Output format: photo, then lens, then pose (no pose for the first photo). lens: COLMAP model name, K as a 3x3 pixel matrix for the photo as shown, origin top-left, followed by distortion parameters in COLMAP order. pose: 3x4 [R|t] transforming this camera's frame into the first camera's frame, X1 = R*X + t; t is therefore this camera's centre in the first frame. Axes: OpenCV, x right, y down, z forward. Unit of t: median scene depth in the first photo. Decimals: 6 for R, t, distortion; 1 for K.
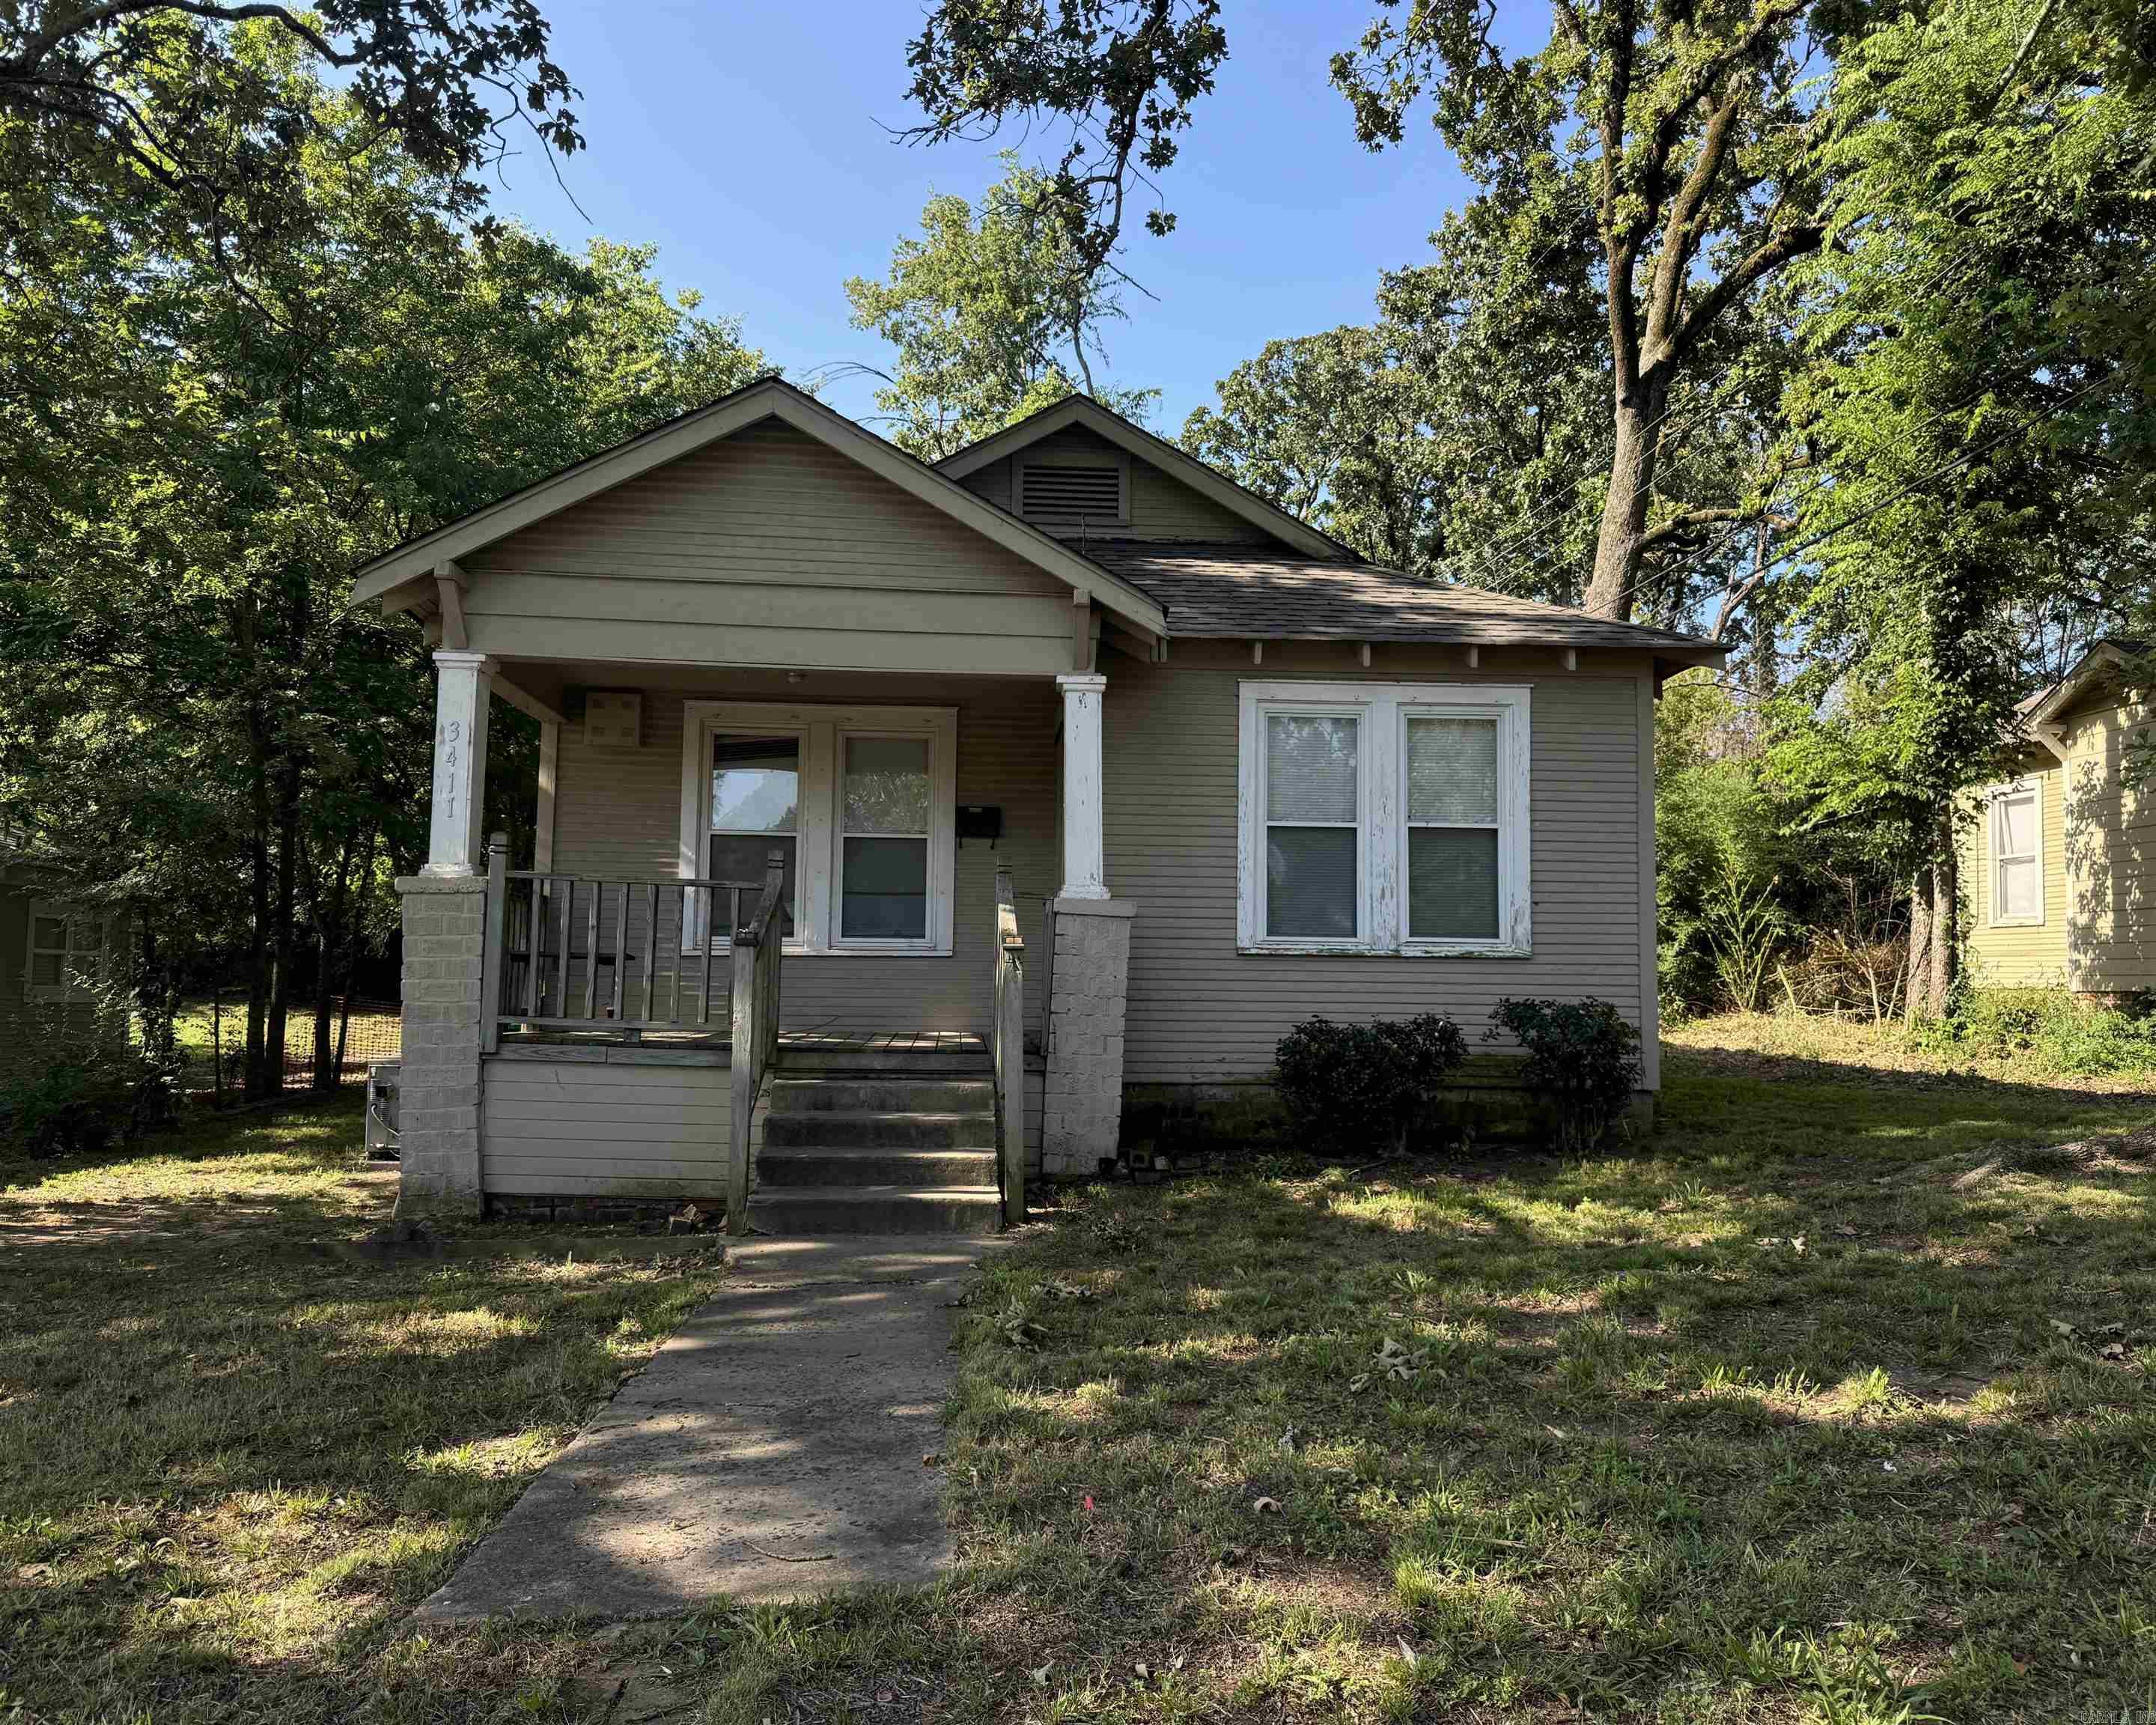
lens RADIAL K [[1613.2, 0, 1078.0], [0, 1613.2, 862.5], [0, 0, 1]] dist [0.013735, 0.001989]
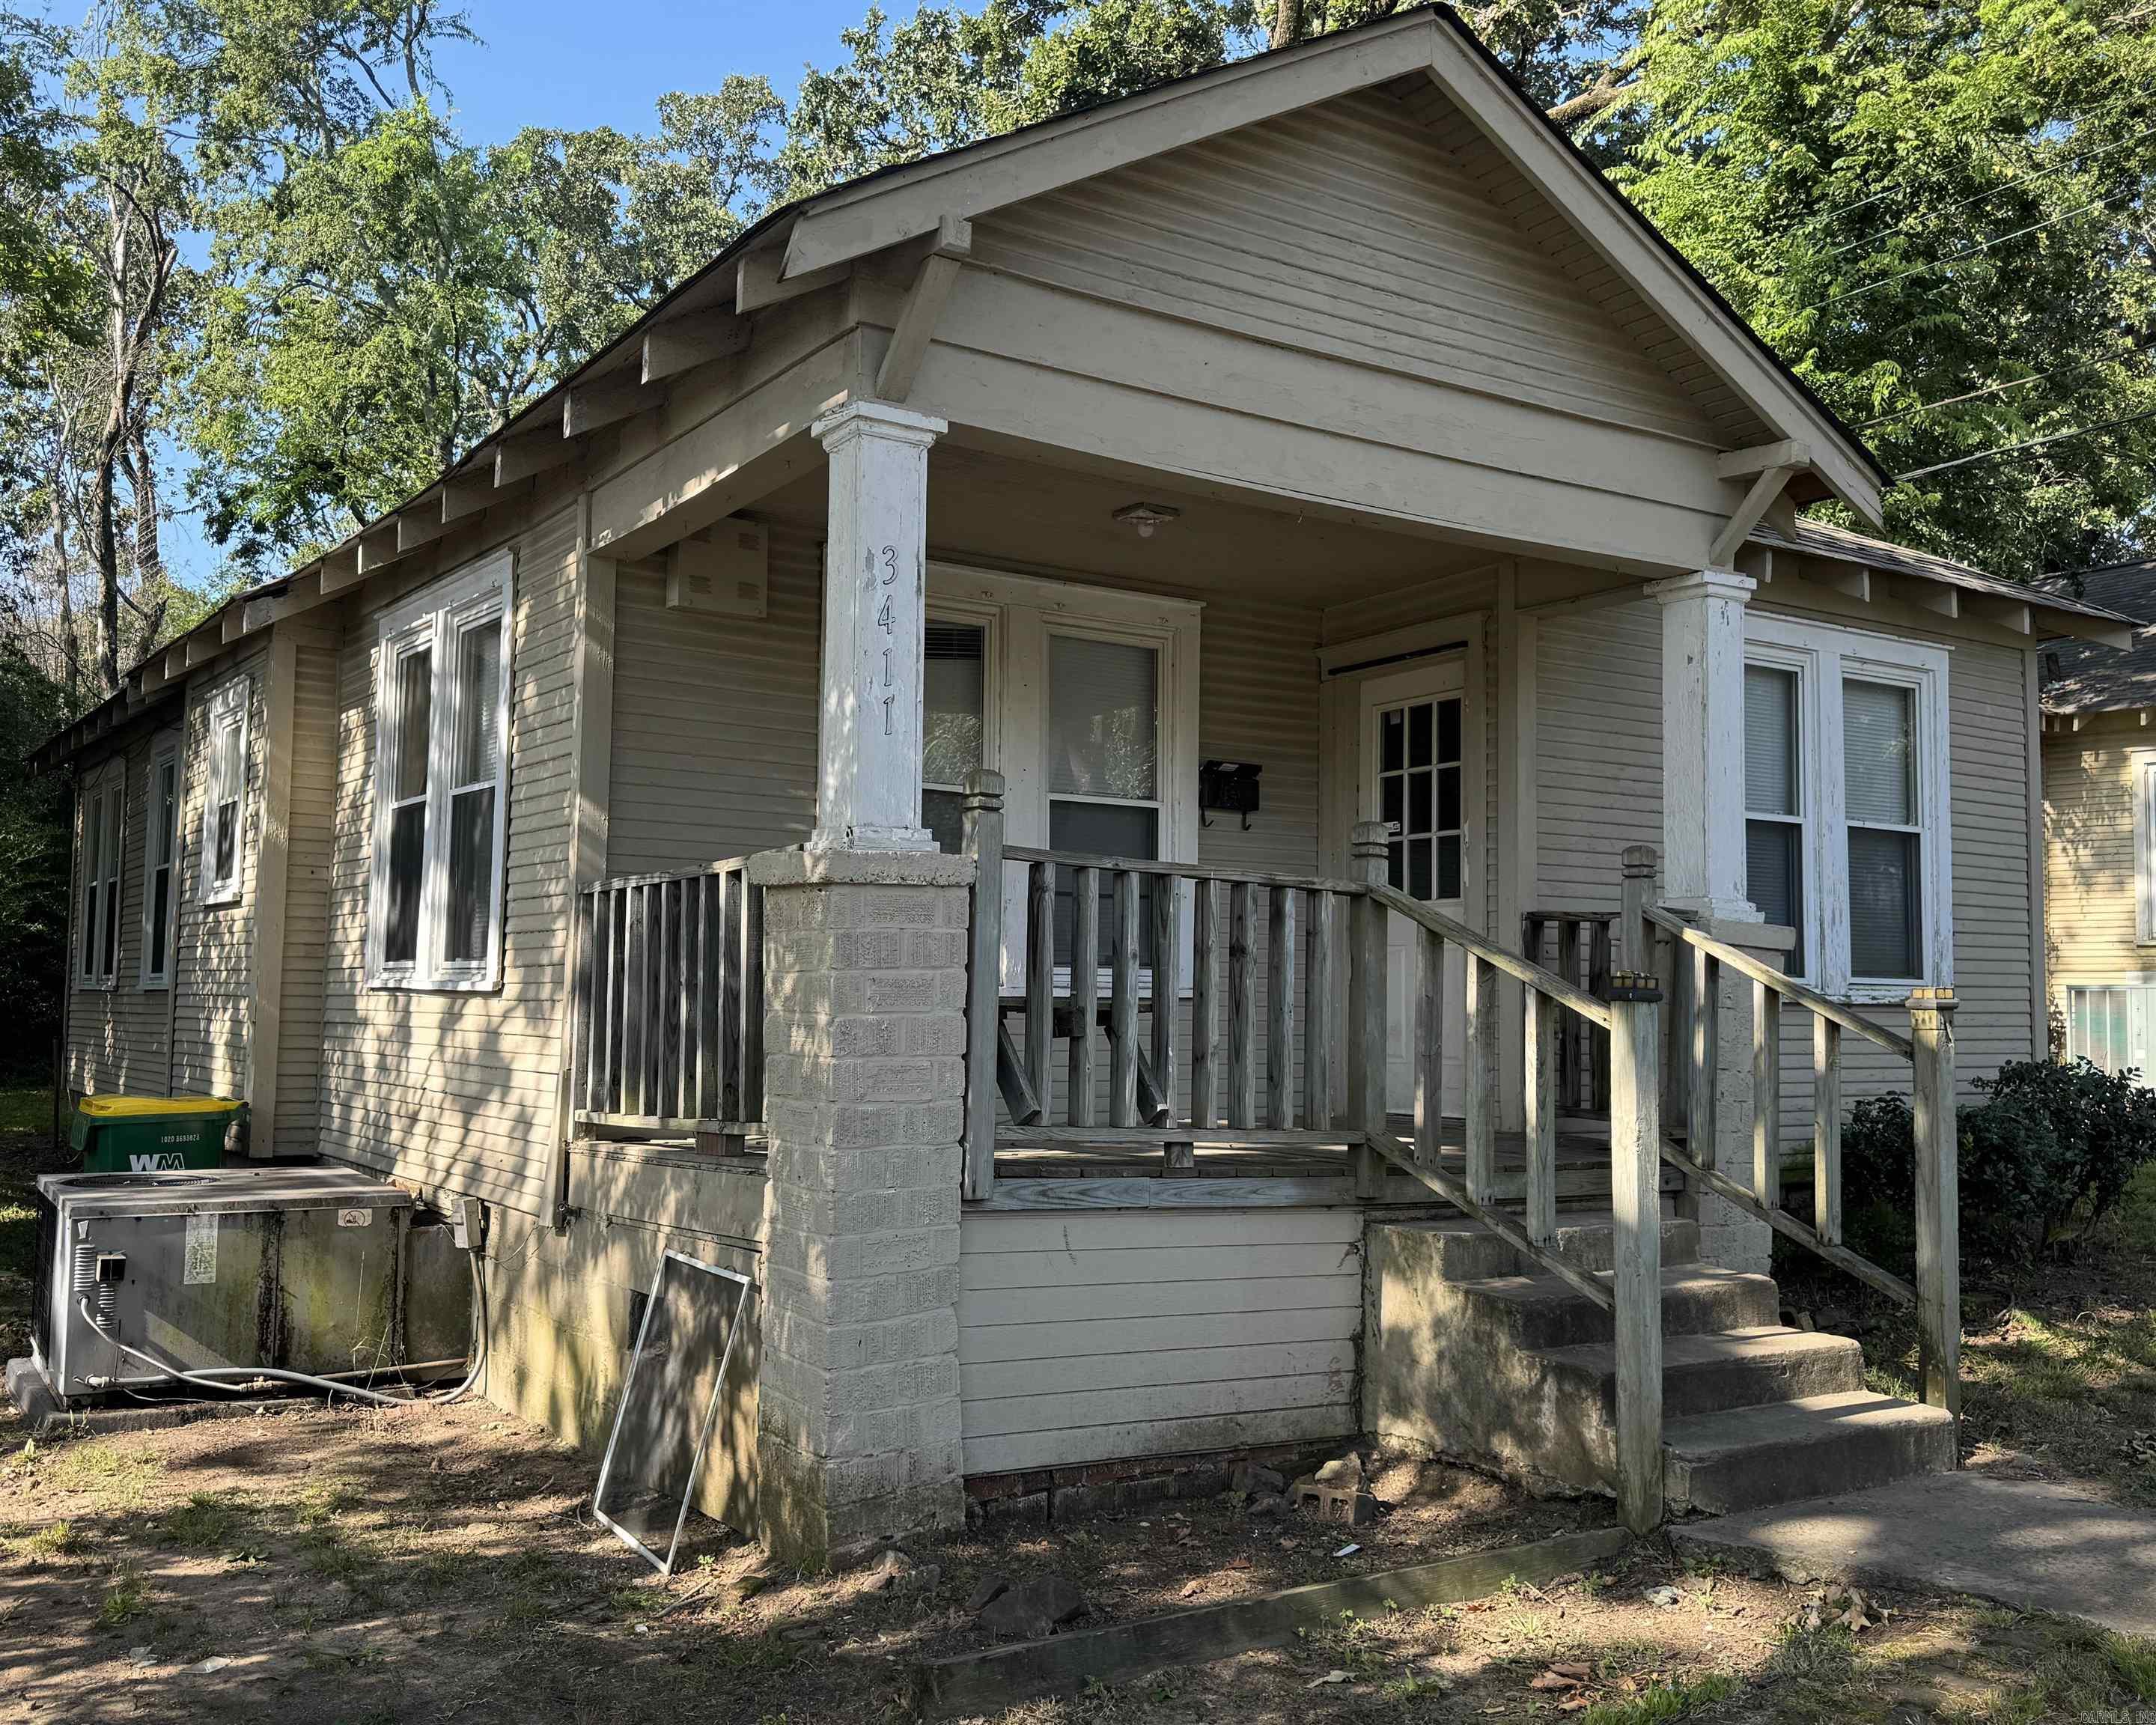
lens RADIAL K [[1991.9, 0, 1078.3], [0, 1991.9, 896.5], [0, 0, 1]] dist [0.023389, 0.006581]
pose [[0.875560, 0.025985, 0.482411, -0.537883], [-0.040627, 0.998976, 0.019927, 0.005839], [-0.481399, -0.037046, 0.875718, 0.367514]]
